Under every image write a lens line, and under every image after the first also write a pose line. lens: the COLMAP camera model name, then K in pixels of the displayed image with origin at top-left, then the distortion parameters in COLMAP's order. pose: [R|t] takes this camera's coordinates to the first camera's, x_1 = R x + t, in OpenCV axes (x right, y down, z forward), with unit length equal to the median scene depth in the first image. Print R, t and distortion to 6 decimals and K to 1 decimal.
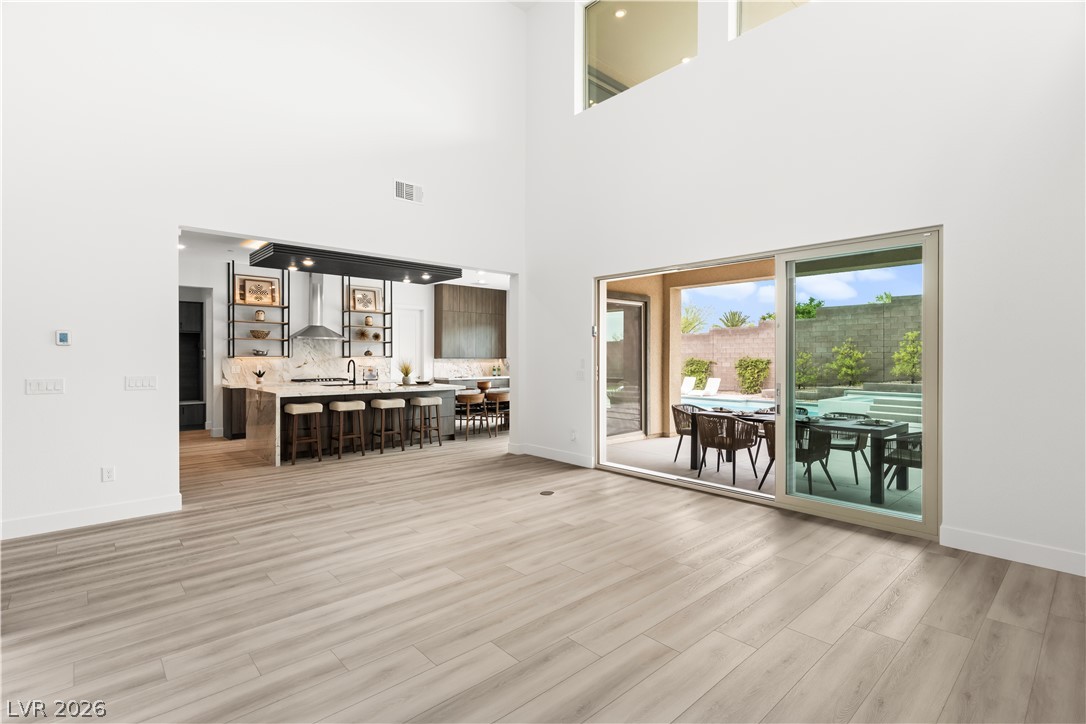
lens RADIAL K [[514.4, 0, 544.7], [0, 514.4, 359.8], [0, 0, 1]] dist [0.002429, 0.000226]
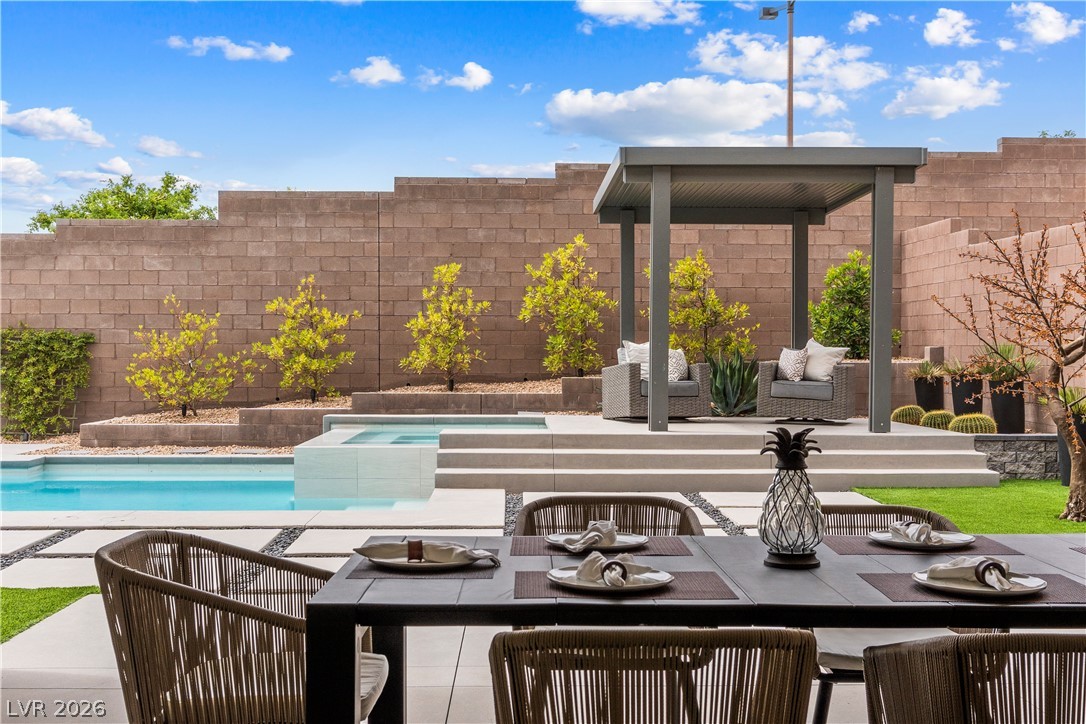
lens RADIAL K [[1232.5, 0, 544.9], [0, 1232.5, 360.6], [0, 0, 1]] dist [0.005738, 0.000000]
pose [[0.658218, -0.010256, 0.752757, 0.023155], [0.003267, 0.999937, 0.010767, 0.010903], [-0.752820, -0.004628, 0.658210, 0.276465]]
